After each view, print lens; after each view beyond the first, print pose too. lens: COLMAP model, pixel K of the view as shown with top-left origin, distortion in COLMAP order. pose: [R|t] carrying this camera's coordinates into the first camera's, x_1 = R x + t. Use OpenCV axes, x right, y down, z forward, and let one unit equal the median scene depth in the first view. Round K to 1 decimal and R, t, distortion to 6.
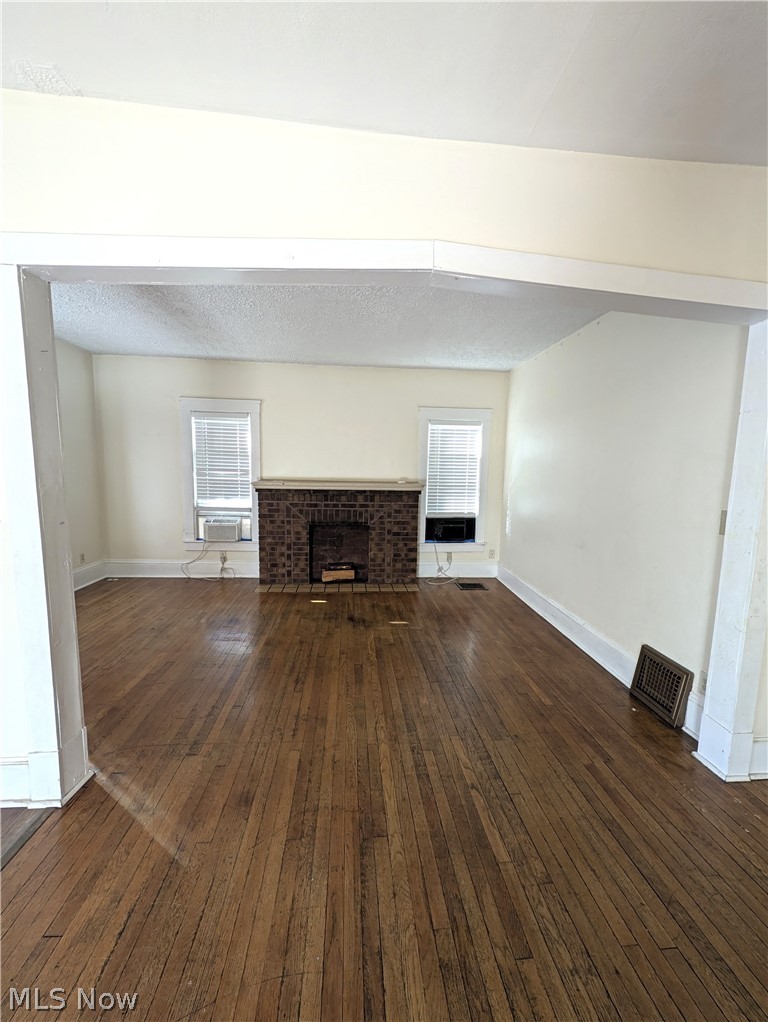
lens RADIAL K [[393.3, 0, 385.2], [0, 393.3, 513.1], [0, 0, 1]] dist [0.001706, -0.000372]
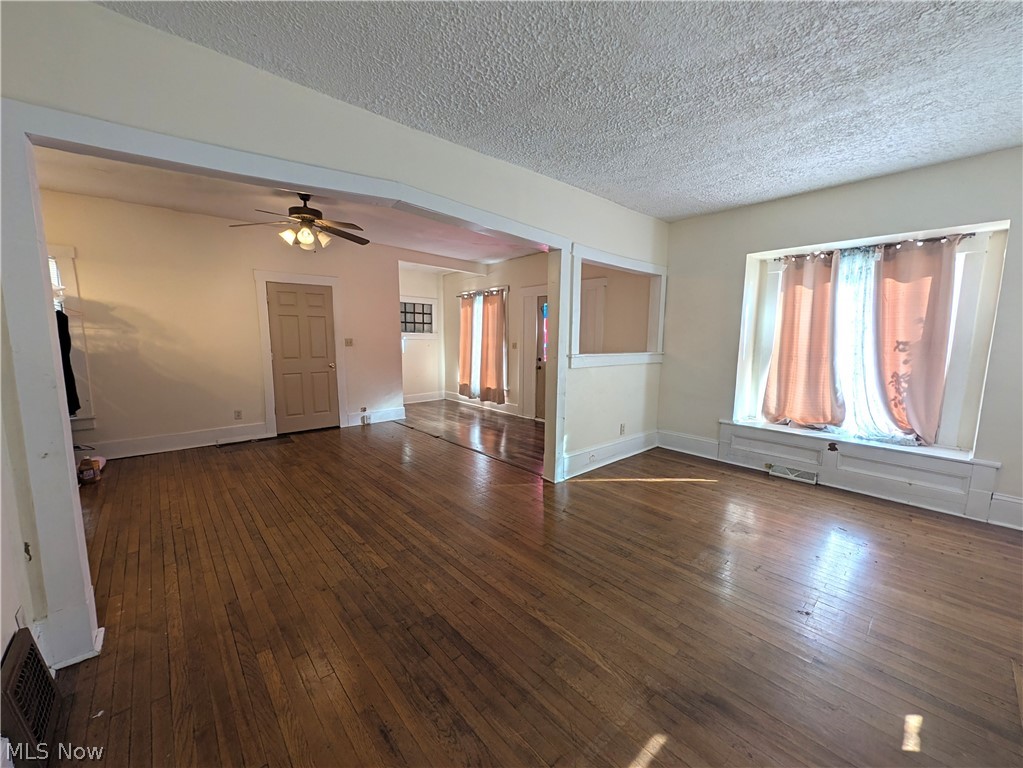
lens RADIAL K [[393.6, 0, 516.5], [0, 393.6, 384.2], [0, 0, 1]] dist [0.001706, -0.000372]
pose [[-0.790202, 0.049587, -0.610837, 0.577290], [-0.093031, 0.975464, 0.199536, -0.205134], [0.605744, 0.214501, -0.766200, 2.118503]]
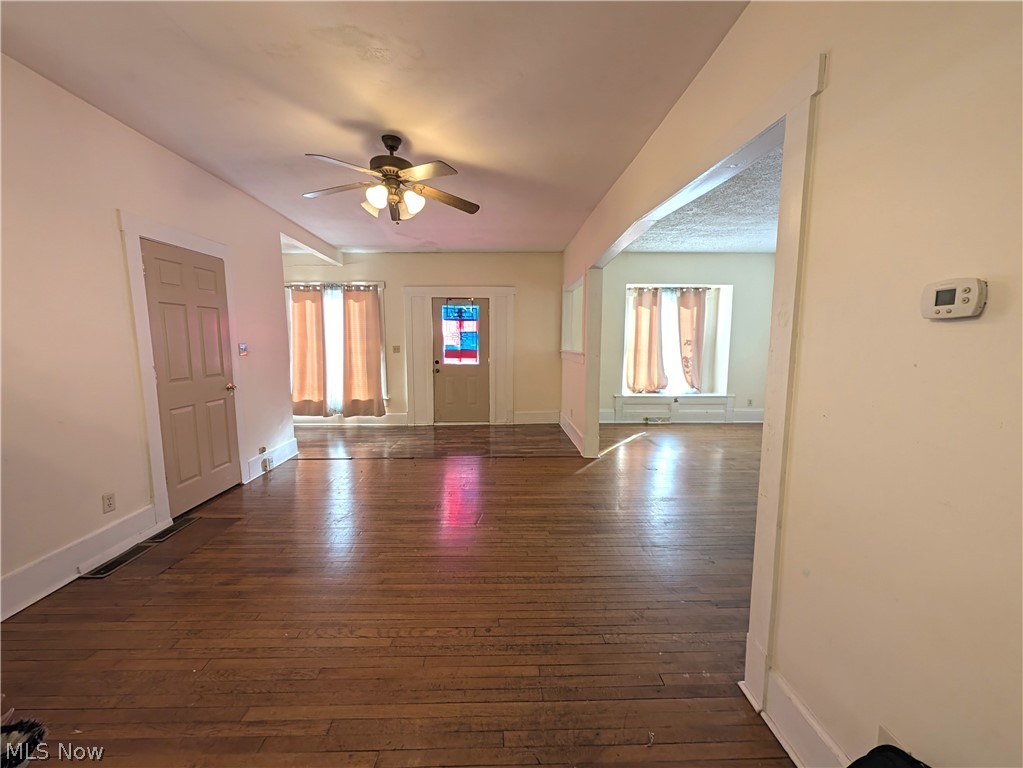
lens RADIAL K [[393.6, 0, 514.9], [0, 393.6, 380.9], [0, 0, 1]] dist [0.001706, -0.000372]
pose [[-0.043631, 0.086504, -0.995296, 1.565142], [-0.117581, 0.988876, 0.091100, 0.013022], [0.992104, 0.121002, -0.032975, 0.444616]]
